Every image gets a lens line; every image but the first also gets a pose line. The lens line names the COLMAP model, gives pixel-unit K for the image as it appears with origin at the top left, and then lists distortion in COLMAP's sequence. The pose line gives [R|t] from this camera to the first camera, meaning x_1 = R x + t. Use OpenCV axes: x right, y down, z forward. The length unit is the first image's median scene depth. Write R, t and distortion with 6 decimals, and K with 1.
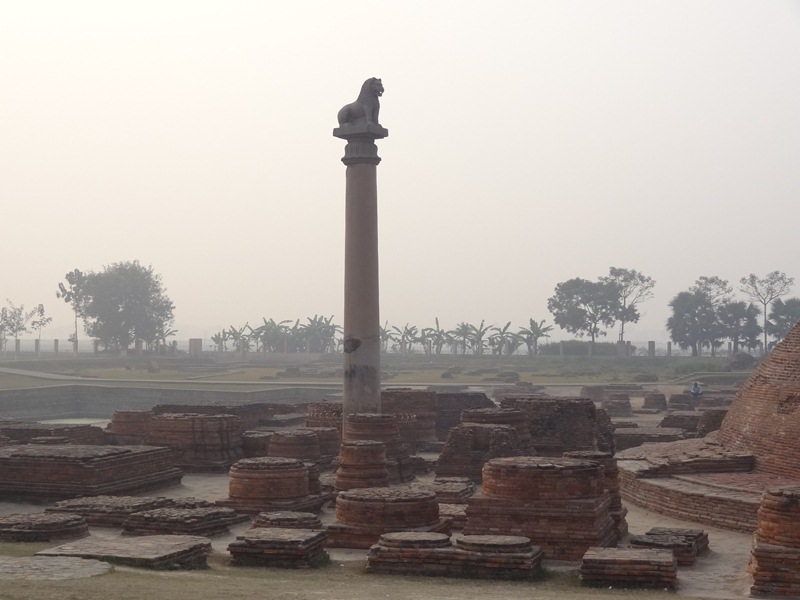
lens RADIAL K [[1341.0, 0, 387.9], [0, 1341.0, 298.6], [0, 0, 1]] dist [-0.004561, 0.056817]
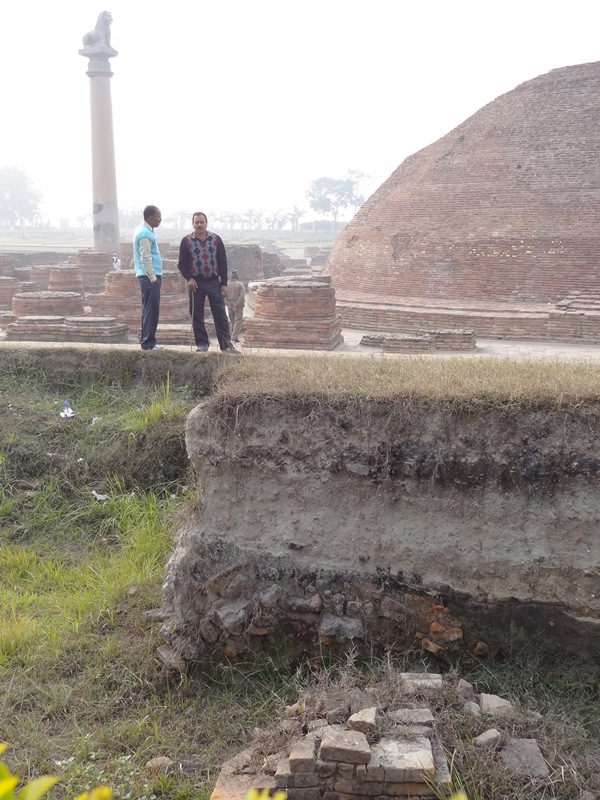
lens RADIAL K [[905.1, 0, 300.0], [0, 905.1, 400.0], [0, 0, 1]] dist [0.018681, 0.024024]
pose [[0.997156, -0.012344, 0.074351, 0.128670], [-0.004216, 0.975816, 0.218552, 0.024095], [-0.075250, -0.218244, 0.972989, -0.018168]]
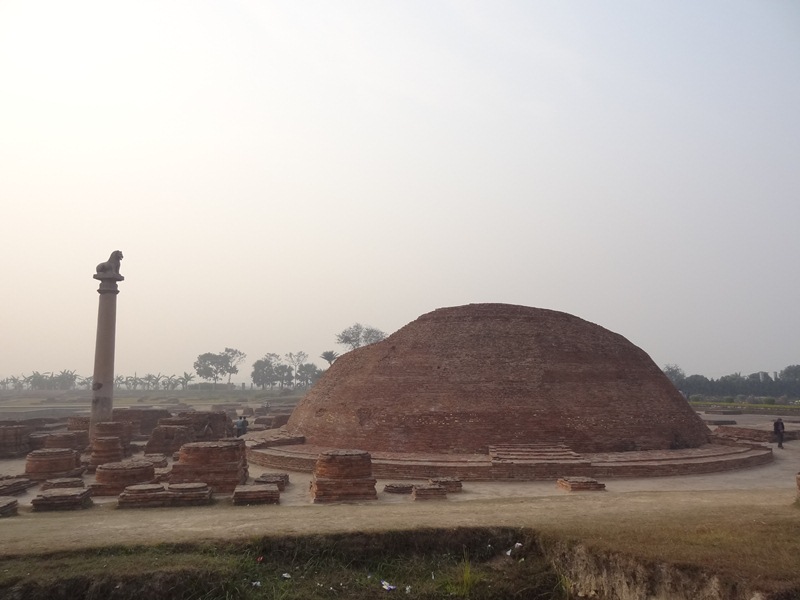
lens RADIAL K [[610.7, 0, 400.0], [0, 610.7, 300.0], [0, 0, 1]] dist [0.007304, 0.014197]
pose [[0.900345, 0.056045, 0.431552, -0.024621], [-0.011661, 0.994423, -0.104818, -0.001664], [-0.435020, 0.089340, 0.895978, 0.011679]]
